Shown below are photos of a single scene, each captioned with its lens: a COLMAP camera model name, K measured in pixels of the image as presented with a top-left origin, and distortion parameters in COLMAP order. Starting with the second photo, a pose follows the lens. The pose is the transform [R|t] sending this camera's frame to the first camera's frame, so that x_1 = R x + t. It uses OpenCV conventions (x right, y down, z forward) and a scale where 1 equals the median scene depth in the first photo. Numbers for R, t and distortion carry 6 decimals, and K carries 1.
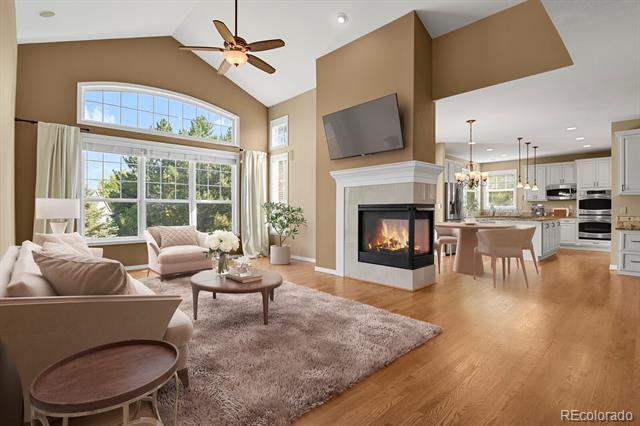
lens RADIAL K [[311.3, 0, 320.0], [0, 311.3, 213.0], [0, 0, 1]] dist [-0.033651, 0.000185]
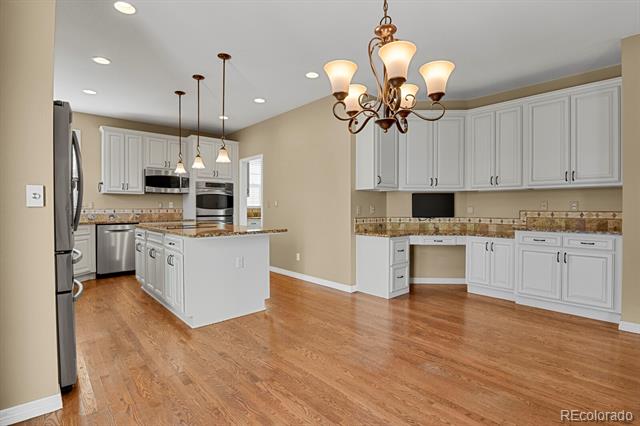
lens RADIAL K [[314.7, 0, 320.0], [0, 314.7, 213.0], [0, 0, 1]] dist [-0.000845, -0.000332]
pose [[0.014606, -0.018652, 0.999719, 0.140298], [0.009413, 0.999784, 0.018516, -0.011866], [-0.999849, 0.009140, 0.014779, 0.701880]]
